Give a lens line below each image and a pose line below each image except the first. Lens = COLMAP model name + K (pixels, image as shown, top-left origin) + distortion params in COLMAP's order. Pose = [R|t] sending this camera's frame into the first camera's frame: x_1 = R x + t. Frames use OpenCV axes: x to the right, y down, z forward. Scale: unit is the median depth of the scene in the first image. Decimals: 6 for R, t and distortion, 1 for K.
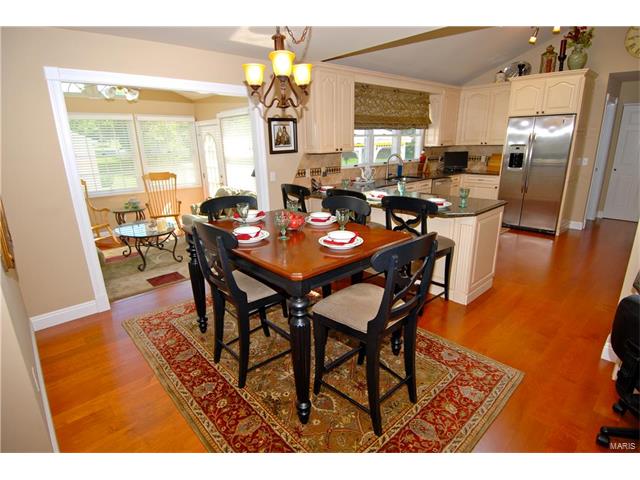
lens RADIAL K [[332.3, 0, 320.0], [0, 332.3, 240.0], [0, 0, 1]] dist [0.046408, -0.049619]
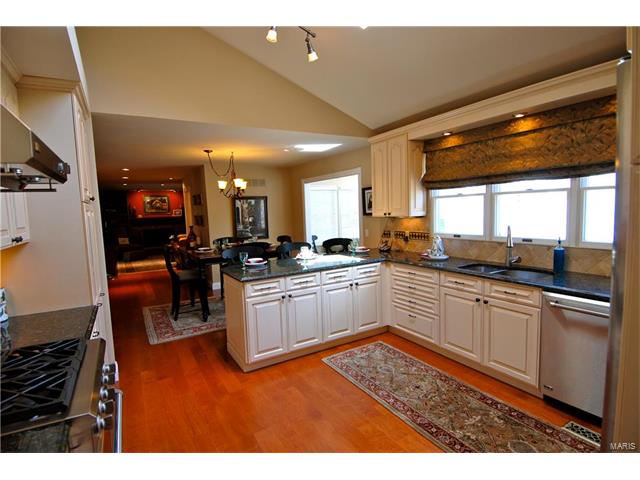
lens RADIAL K [[332.3, 0, 320.0], [0, 332.3, 240.0], [0, 0, 1]] dist [0.046408, -0.049619]
pose [[-0.208704, 0.118502, -0.970773, 0.854756], [-0.238757, 0.956423, 0.168080, -0.260159], [0.948387, 0.266858, -0.171316, 0.828745]]
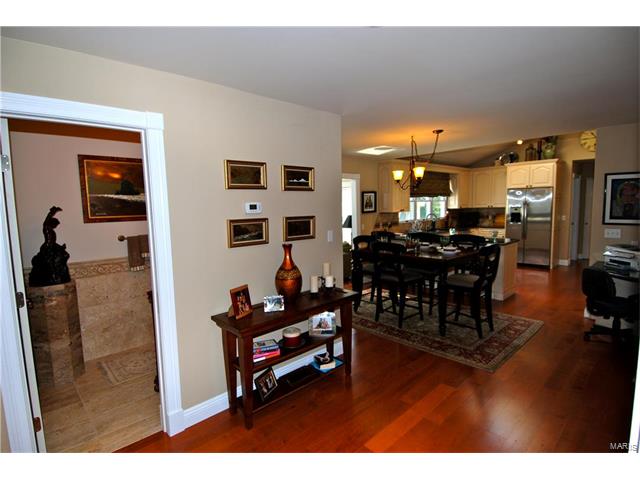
lens RADIAL K [[332.3, 0, 320.0], [0, 332.3, 240.0], [0, 0, 1]] dist [0.046408, -0.049619]
pose [[0.999768, -0.006087, 0.020641, -0.293276], [0.009780, 0.982908, -0.183836, 0.116312], [-0.019169, 0.183995, 0.982740, -0.390755]]
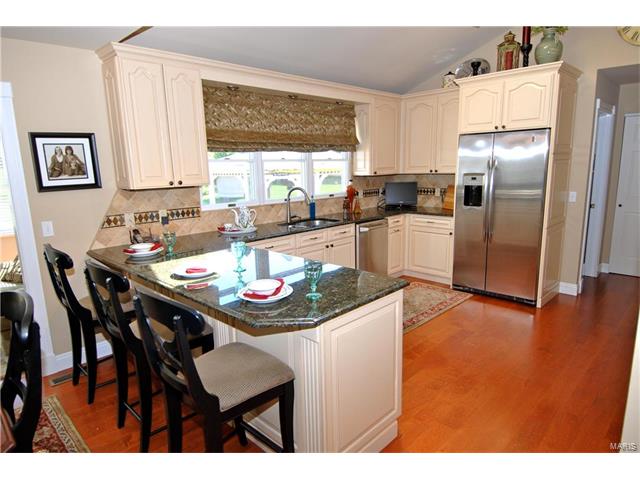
lens RADIAL K [[388.4, 0, 320.0], [0, 388.4, 240.0], [0, 0, 1]] dist [0.072498, -0.086640]
pose [[0.999164, -0.011364, 0.039278, 0.245047], [0.015173, 0.995064, -0.098069, -0.074966], [-0.037970, 0.098583, 0.994404, 0.230175]]
